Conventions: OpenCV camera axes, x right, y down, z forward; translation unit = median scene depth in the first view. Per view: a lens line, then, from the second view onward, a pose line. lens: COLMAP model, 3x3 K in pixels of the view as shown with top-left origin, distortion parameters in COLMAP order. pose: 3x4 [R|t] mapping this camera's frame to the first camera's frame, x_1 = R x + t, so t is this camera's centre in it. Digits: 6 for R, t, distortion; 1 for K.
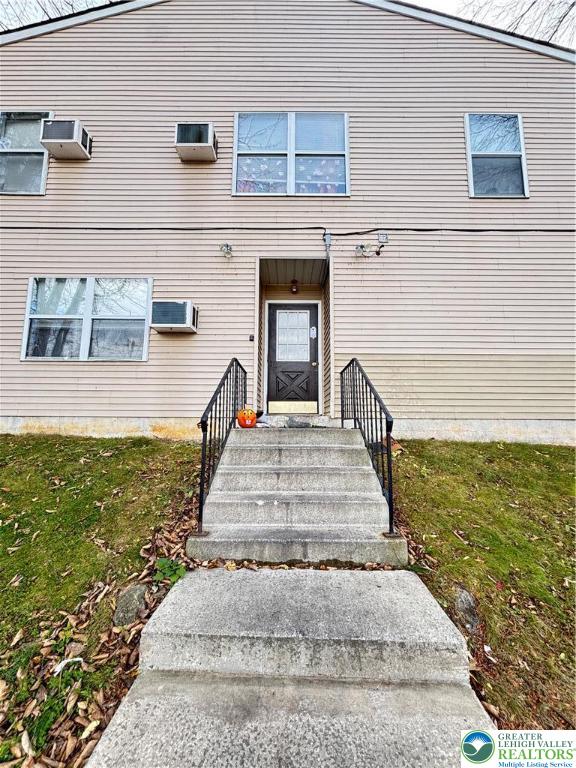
lens RADIAL K [[307.2, 0, 288.0], [0, 307.2, 384.0], [0, 0, 1]] dist [-0.002446, -0.000219]
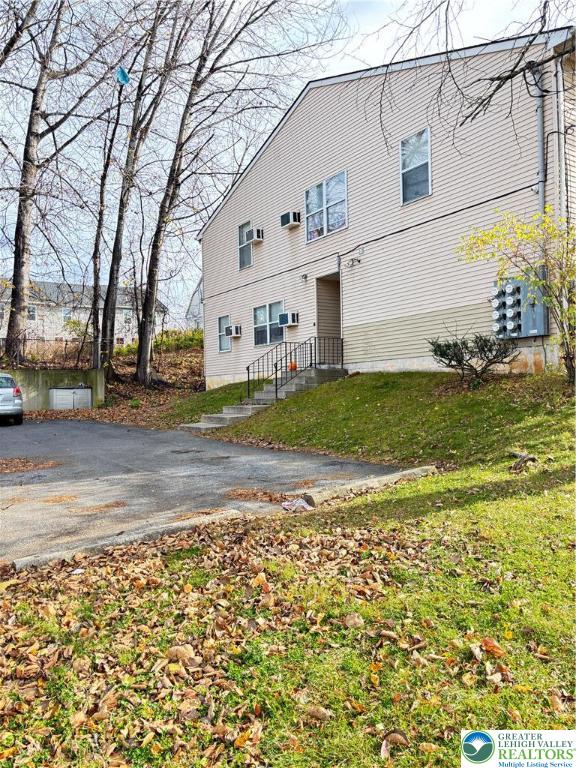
lens RADIAL K [[581.0, 0, 288.0], [0, 581.0, 384.0], [0, 0, 1]] dist [0.003103, 0.000408]
pose [[0.555713, -0.041569, -0.830334, 2.659057], [0.156450, 0.986134, 0.055338, -0.005580], [0.816521, -0.160658, 0.554512, -1.158505]]
